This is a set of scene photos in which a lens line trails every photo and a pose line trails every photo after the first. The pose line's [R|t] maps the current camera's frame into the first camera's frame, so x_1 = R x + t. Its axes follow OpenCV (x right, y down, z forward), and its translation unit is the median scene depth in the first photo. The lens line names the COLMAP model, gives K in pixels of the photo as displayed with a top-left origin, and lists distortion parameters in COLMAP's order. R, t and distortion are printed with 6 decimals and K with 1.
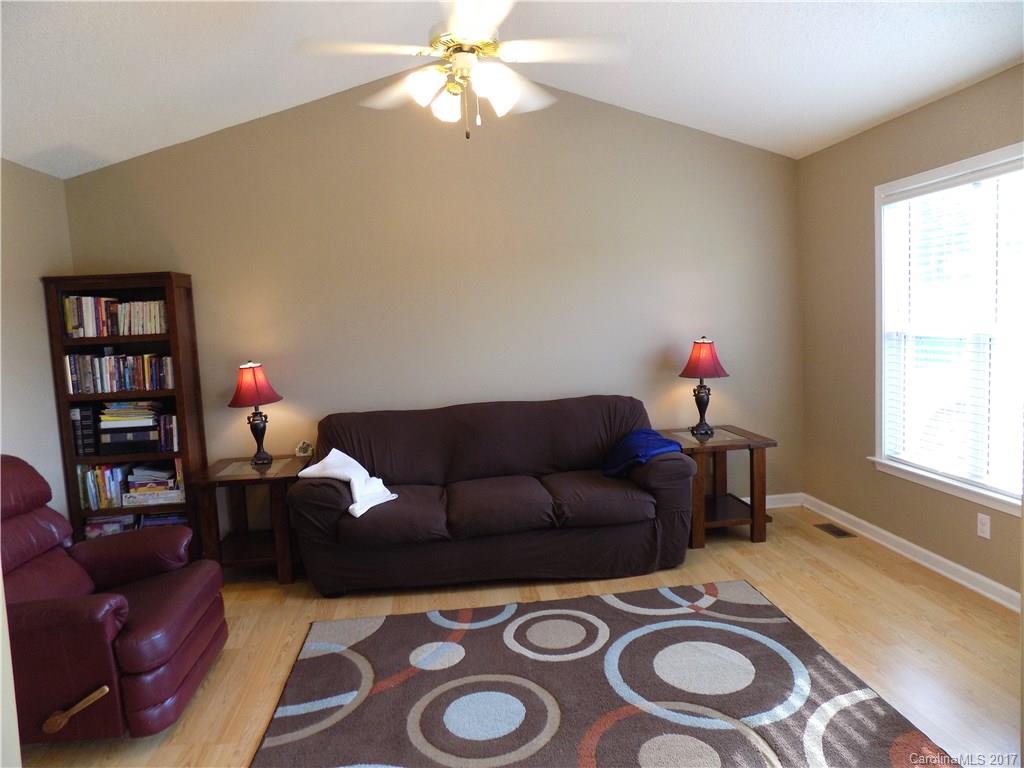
lens RADIAL K [[684.7, 0, 515.9], [0, 684.7, 386.4], [0, 0, 1]] dist [-0.050408, 0.031328]
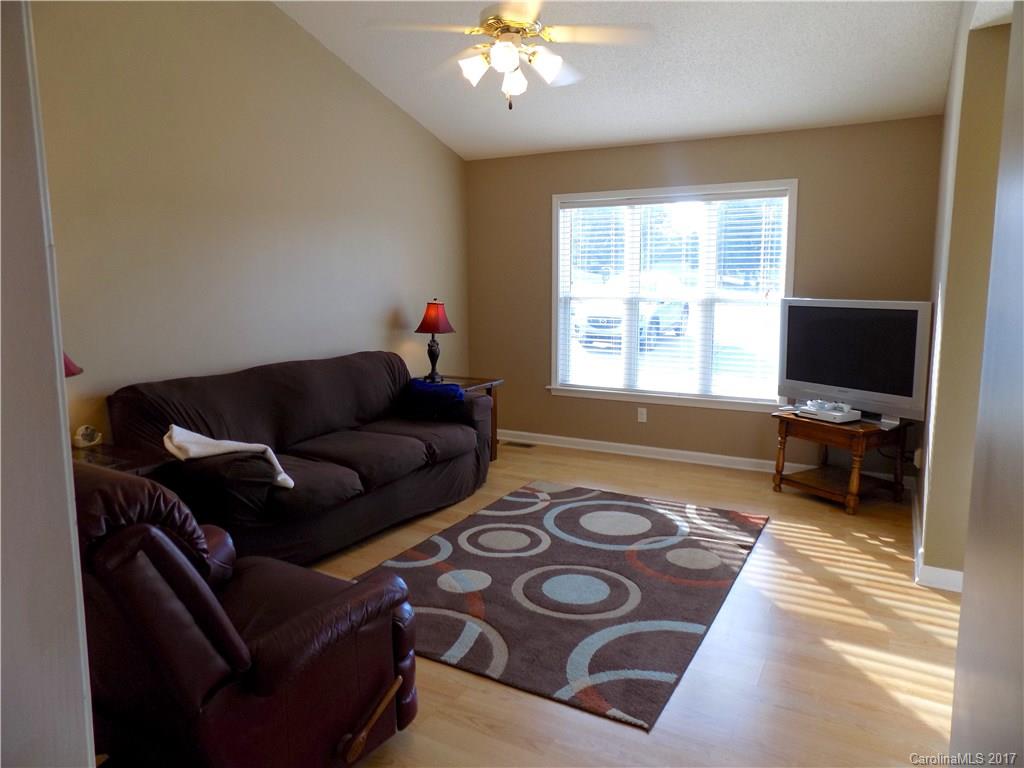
lens RADIAL K [[684.7, 0, 519.6], [0, 684.7, 383.4], [0, 0, 1]] dist [-0.050408, 0.031328]
pose [[0.579427, -0.069119, 0.812088, -0.805709], [0.054513, 0.997453, 0.046001, 0.035230], [-0.813199, 0.017615, 0.581719, 0.260581]]
